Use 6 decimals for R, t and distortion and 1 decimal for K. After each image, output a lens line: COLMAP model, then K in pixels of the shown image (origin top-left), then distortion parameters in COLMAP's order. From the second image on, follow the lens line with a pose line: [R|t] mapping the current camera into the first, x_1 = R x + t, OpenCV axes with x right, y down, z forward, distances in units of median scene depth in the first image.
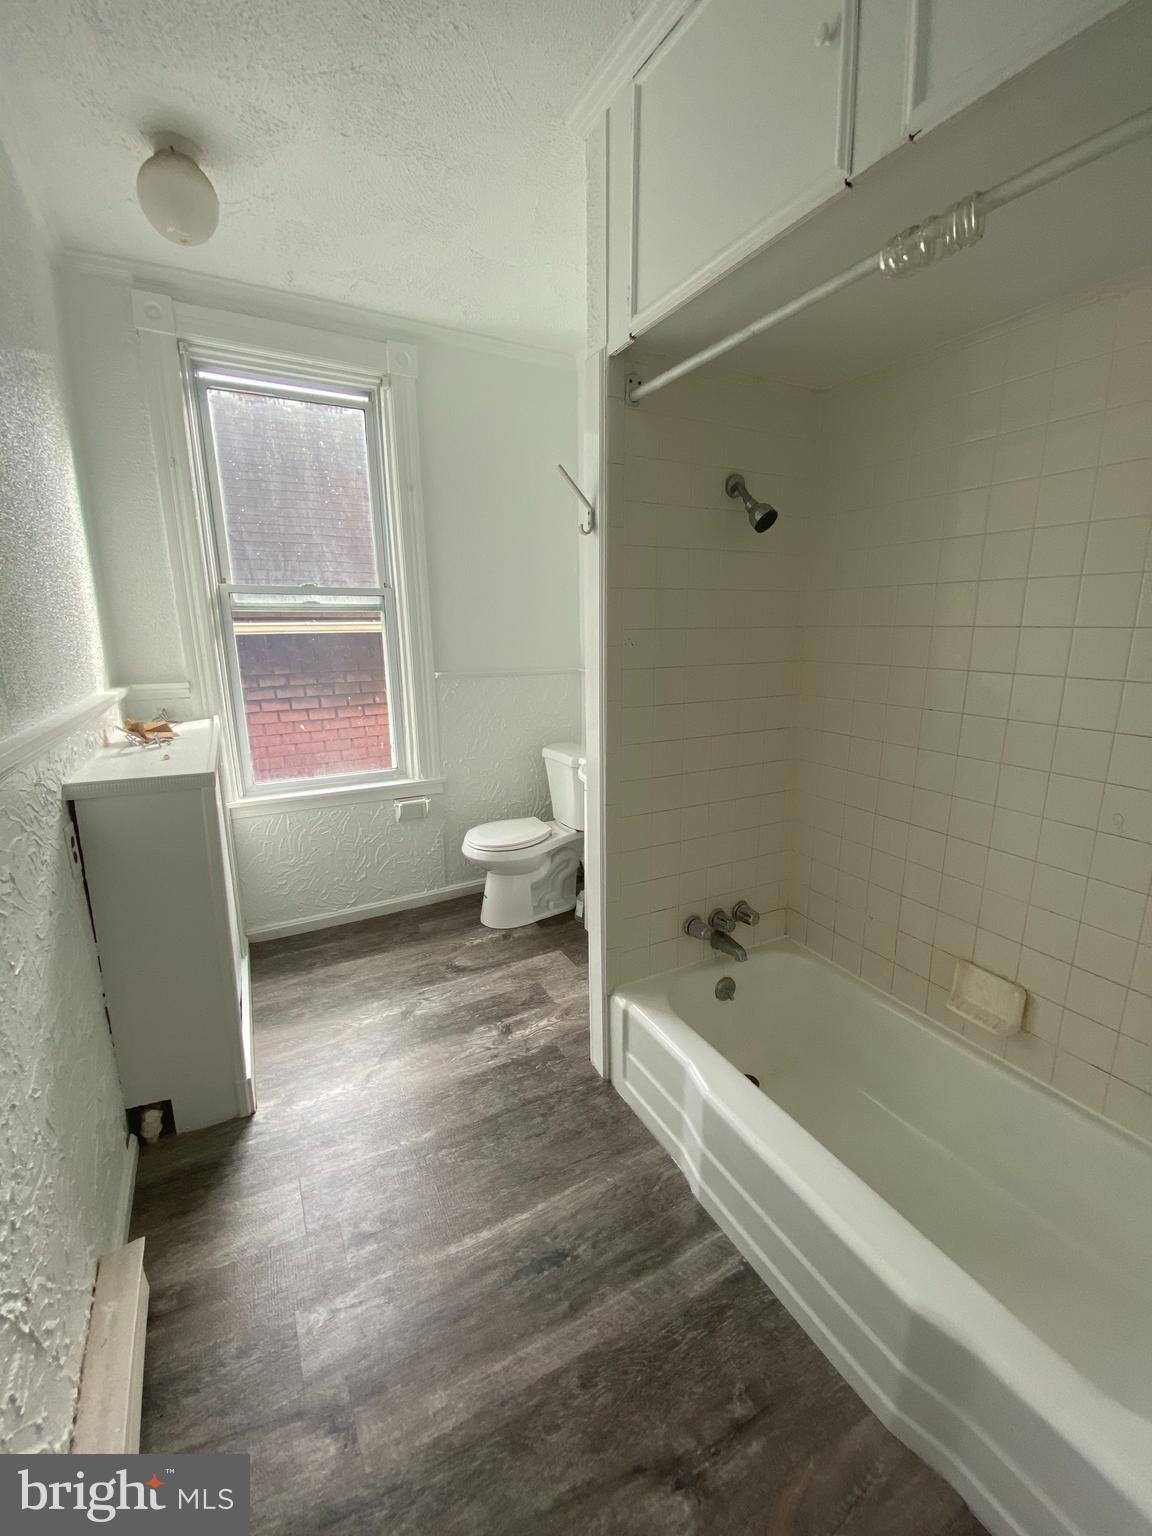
lens RADIAL K [[621.6, 0, 581.3], [0, 621.6, 767.3], [0, 0, 1]] dist [0.035330, -0.022274]
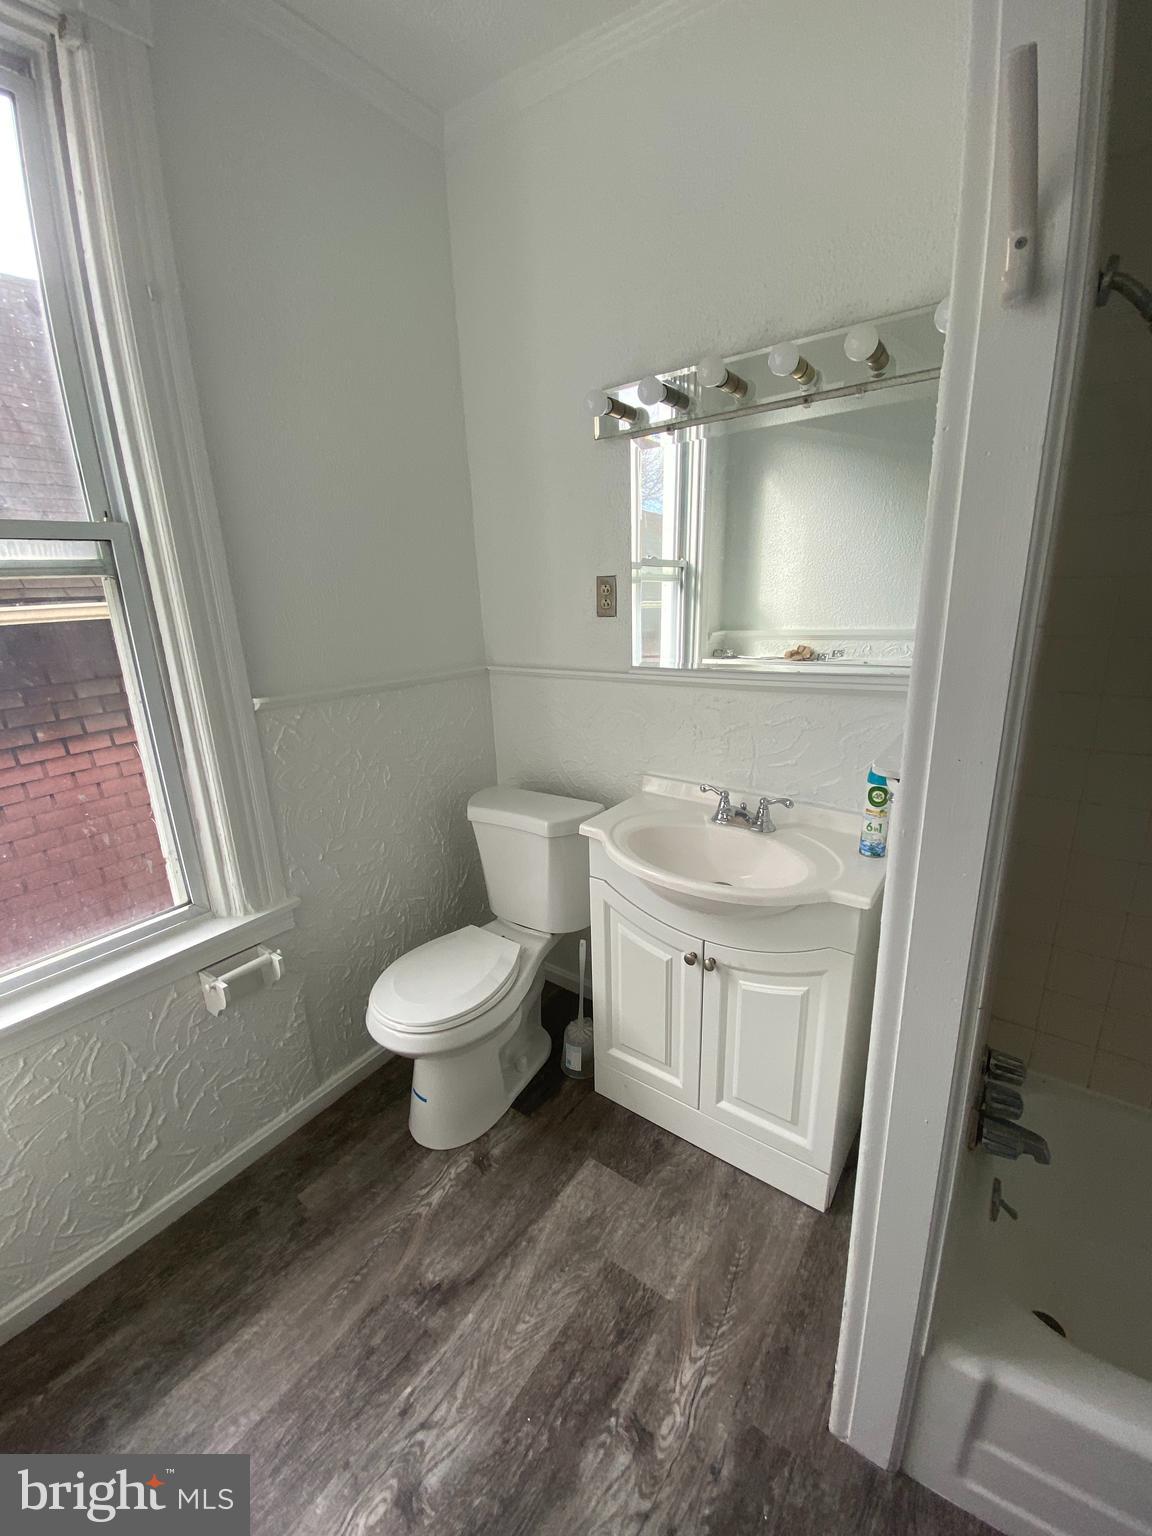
lens RADIAL K [[654.1, 0, 600.3], [0, 654.1, 763.1], [0, 0, 1]] dist [0.002107, -0.012629]
pose [[0.897562, -0.144819, 0.416424, -0.276658], [0.129520, 0.989449, 0.064932, -0.131484], [-0.421434, -0.004345, 0.906849, 0.552358]]
